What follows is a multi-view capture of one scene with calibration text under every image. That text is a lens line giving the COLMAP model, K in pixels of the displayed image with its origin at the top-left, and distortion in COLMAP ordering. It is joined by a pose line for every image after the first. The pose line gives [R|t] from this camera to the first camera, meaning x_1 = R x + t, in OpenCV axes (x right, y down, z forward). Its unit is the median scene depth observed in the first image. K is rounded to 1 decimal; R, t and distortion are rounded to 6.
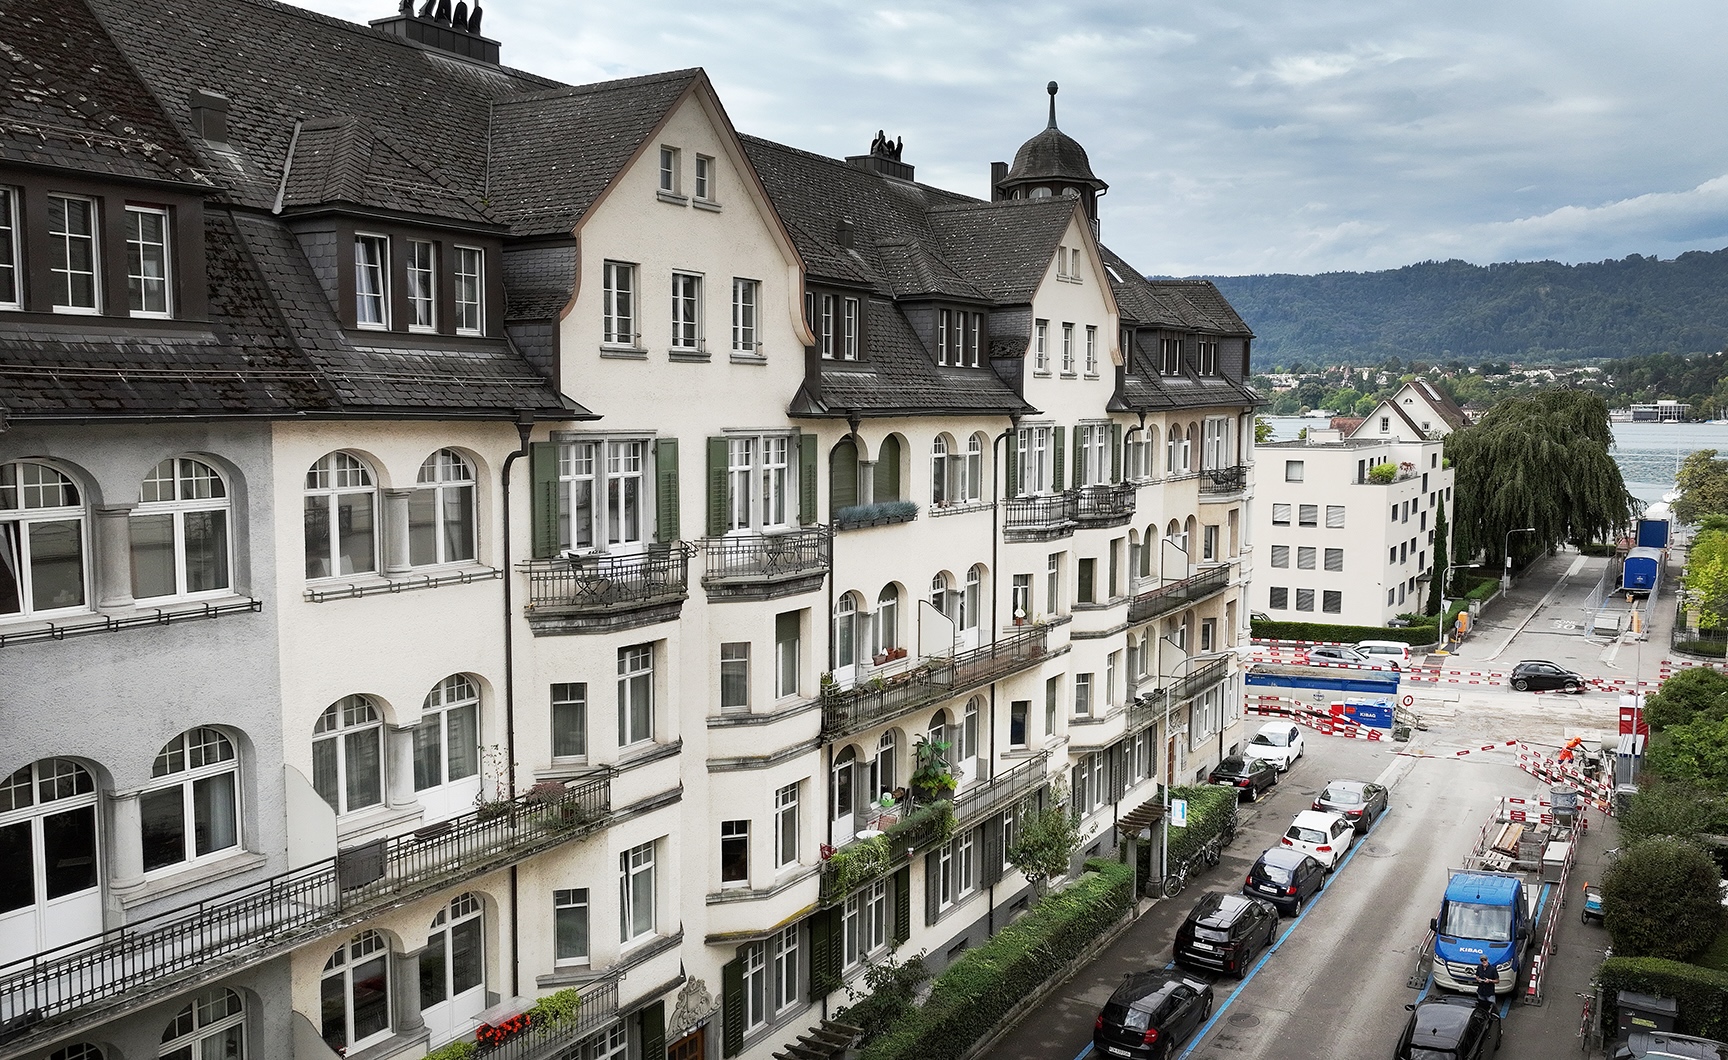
lens RADIAL K [[1308.9, 0, 864.0], [0, 1308.9, 530.0], [0, 0, 1]] dist [0.001959, 0.005732]
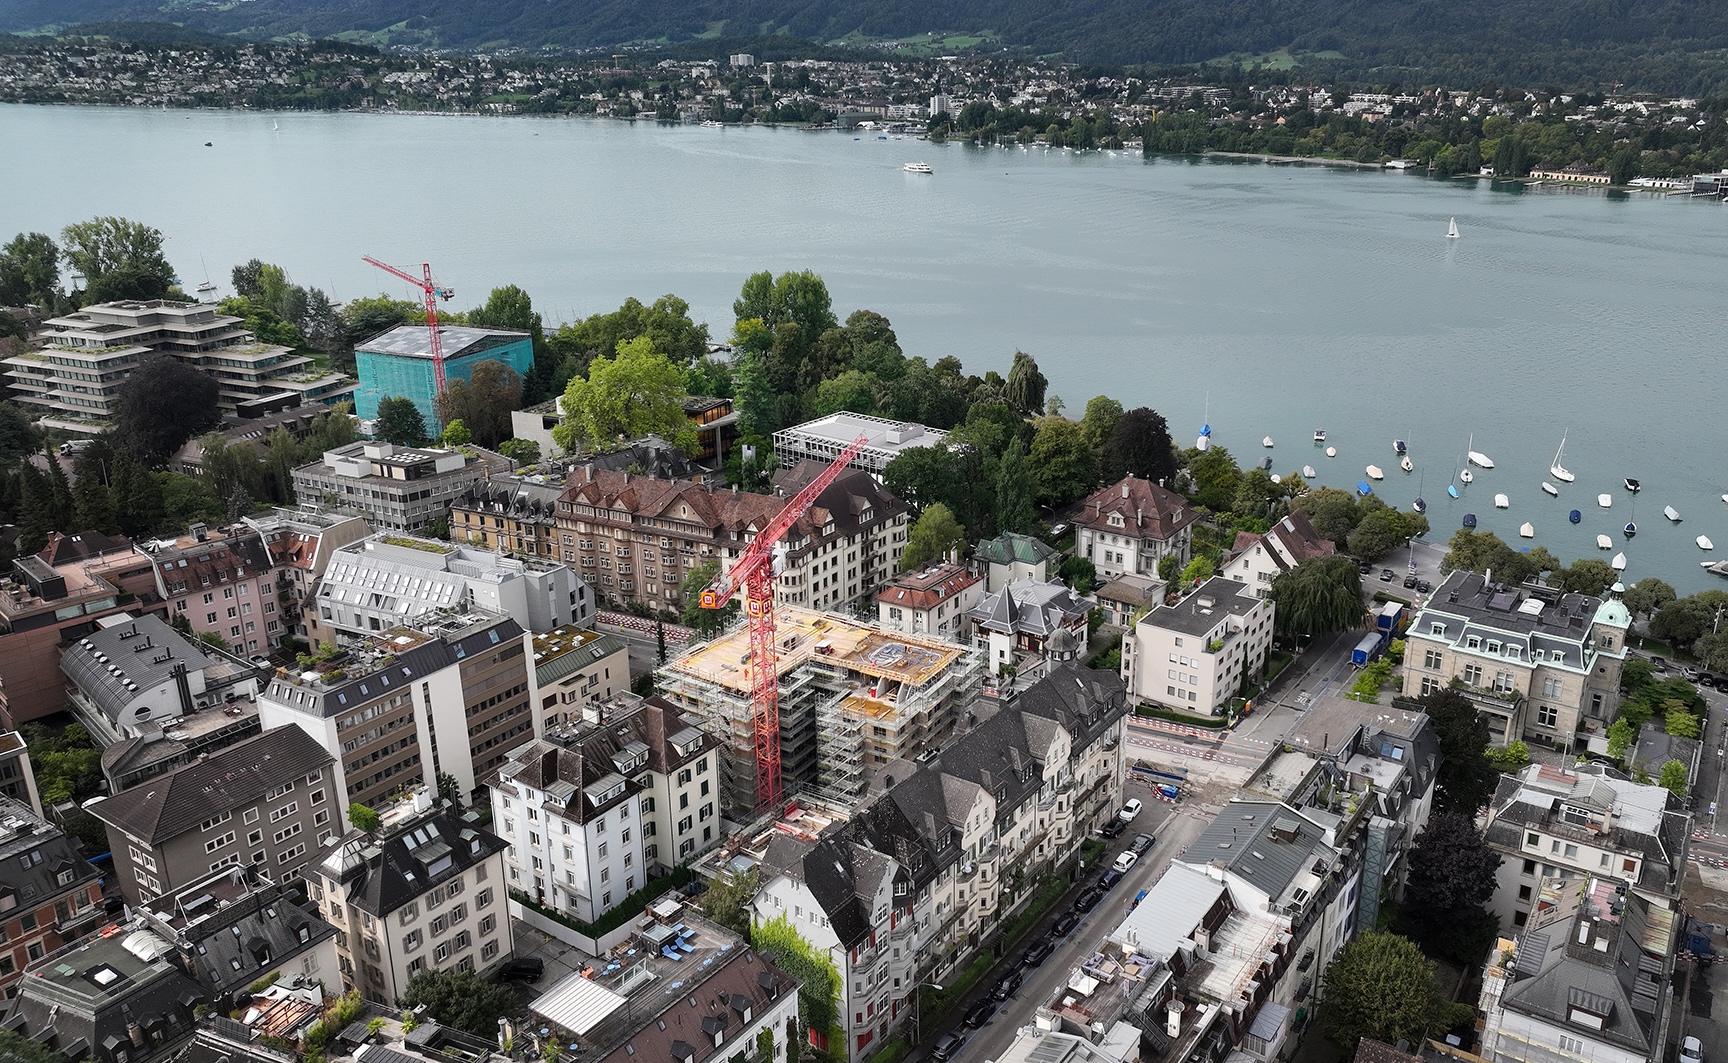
lens RADIAL K [[1308.9, 0, 864.0], [0, 1308.9, 531.5], [0, 0, 1]] dist [0.001959, 0.005732]
pose [[0.997922, 0.002914, -0.064367, -0.161919], [0.012920, 0.969637, 0.244205, -1.695143], [0.063124, -0.244530, 0.967585, -2.569794]]
